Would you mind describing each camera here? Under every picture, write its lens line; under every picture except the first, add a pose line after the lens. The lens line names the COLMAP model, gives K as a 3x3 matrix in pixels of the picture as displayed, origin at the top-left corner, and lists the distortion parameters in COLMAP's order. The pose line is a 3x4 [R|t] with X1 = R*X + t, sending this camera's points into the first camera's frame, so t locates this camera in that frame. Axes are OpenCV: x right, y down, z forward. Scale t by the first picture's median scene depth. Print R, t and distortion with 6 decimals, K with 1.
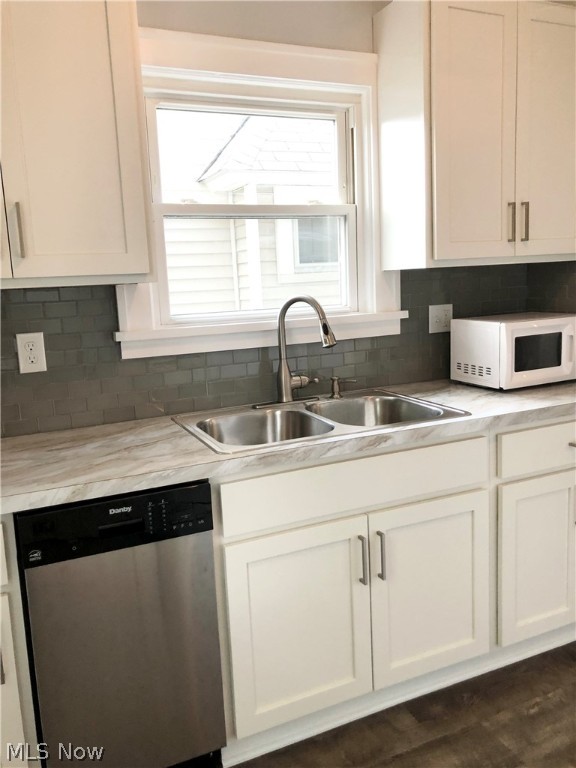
lens RADIAL K [[640.1, 0, 288.0], [0, 640.1, 384.0], [0, 0, 1]] dist [0.005660, -0.012601]
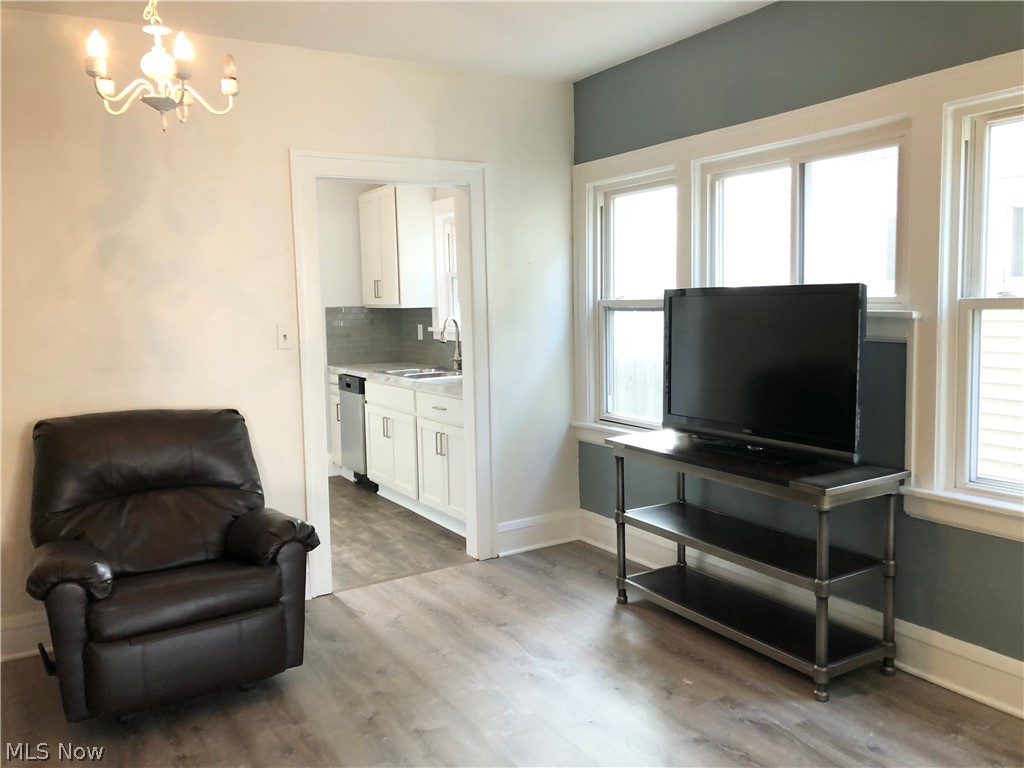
lens RADIAL K [[888.4, 0, 561.0], [0, 888.4, 384.4], [0, 0, 1]] dist [-0.002836, -0.011036]
pose [[0.164166, 0.143584, -0.975927, 2.891689], [-0.134195, 0.983403, 0.122110, -0.319976], [0.977262, 0.110918, 0.180709, 0.851022]]
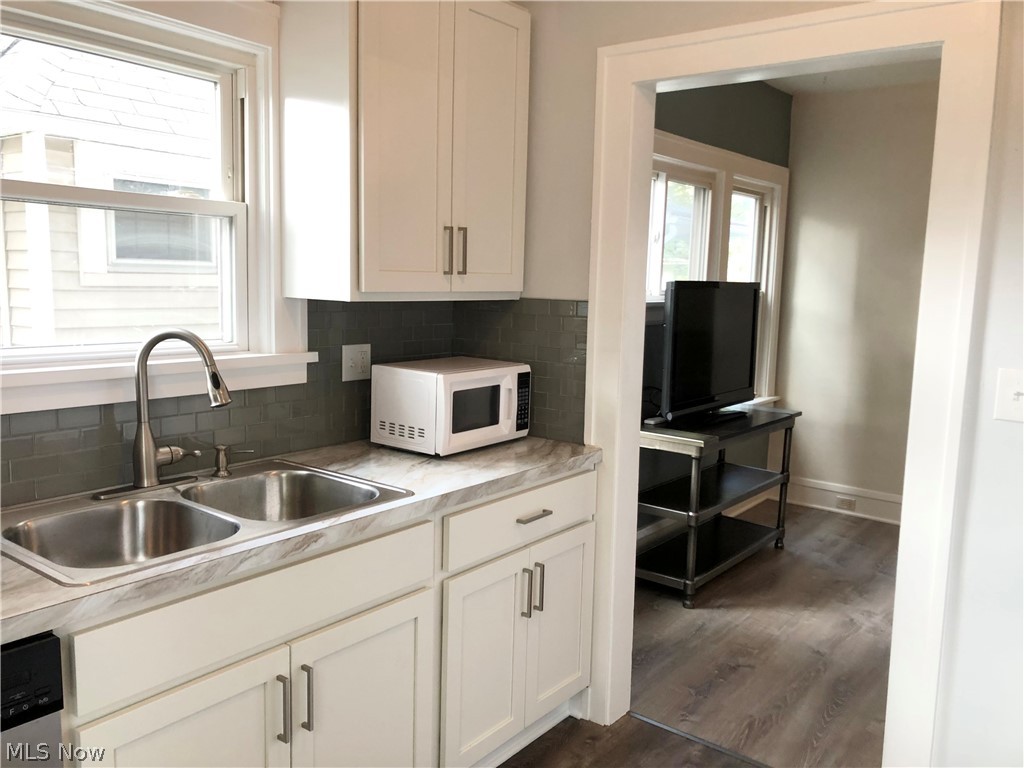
lens RADIAL K [[834.4, 0, 512.0], [0, 834.4, 384.0], [0, 0, 1]] dist [0.030739, -0.064546]
pose [[0.866817, 0.010187, 0.498523, -0.111551], [0.004274, 0.999603, -0.027857, -0.052770], [-0.498609, 0.026278, 0.866429, 0.040742]]
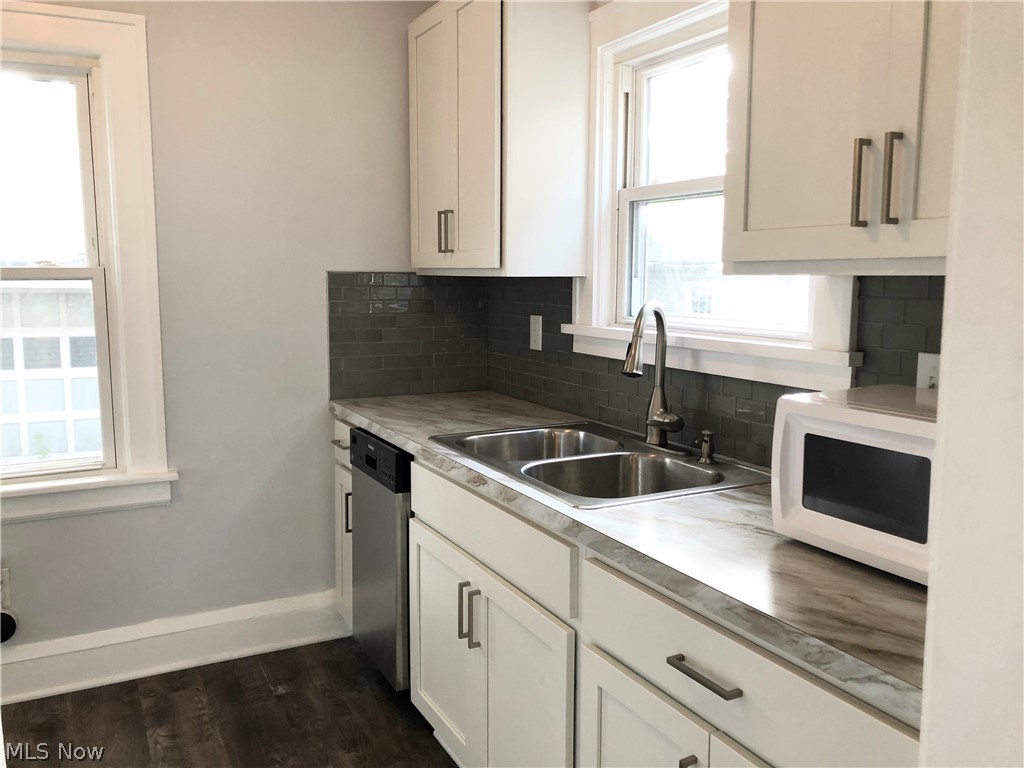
lens RADIAL K [[853.5, 0, 512.0], [0, 853.5, 384.0], [0, 0, 1]] dist [0.005660, -0.012601]
pose [[0.066834, 0.176475, -0.982034, 0.996338], [-0.156093, 0.973965, 0.164402, -0.183802], [0.985479, 0.142301, 0.092640, 0.759217]]
